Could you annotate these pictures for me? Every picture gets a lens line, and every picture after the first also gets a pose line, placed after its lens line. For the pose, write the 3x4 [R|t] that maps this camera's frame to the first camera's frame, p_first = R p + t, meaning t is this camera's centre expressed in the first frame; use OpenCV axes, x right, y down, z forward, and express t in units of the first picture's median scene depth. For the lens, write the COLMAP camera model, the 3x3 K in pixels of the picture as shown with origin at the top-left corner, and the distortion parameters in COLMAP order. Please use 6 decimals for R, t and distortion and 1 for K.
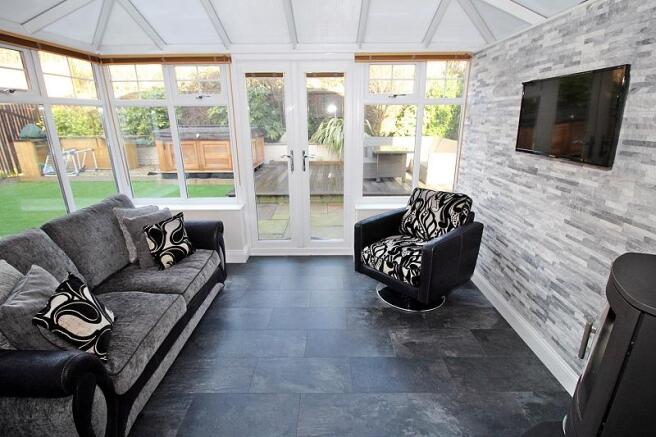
lens RADIAL K [[308.7, 0, 328.0], [0, 308.7, 218.5], [0, 0, 1]] dist [-0.002539, -0.001317]
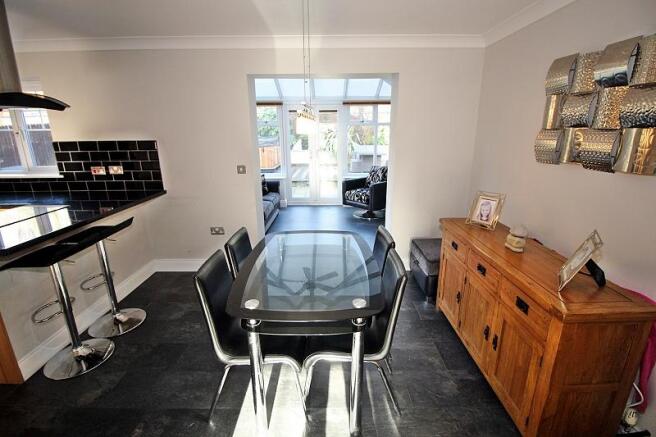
lens RADIAL K [[308.7, 0, 328.0], [0, 308.7, 218.5], [0, 0, 1]] dist [-0.002539, -0.001317]
pose [[0.999989, -0.000483, 0.004566, -0.021260], [0.000629, 0.999487, -0.032032, 0.322762], [-0.004548, 0.032034, 0.999476, -1.062873]]
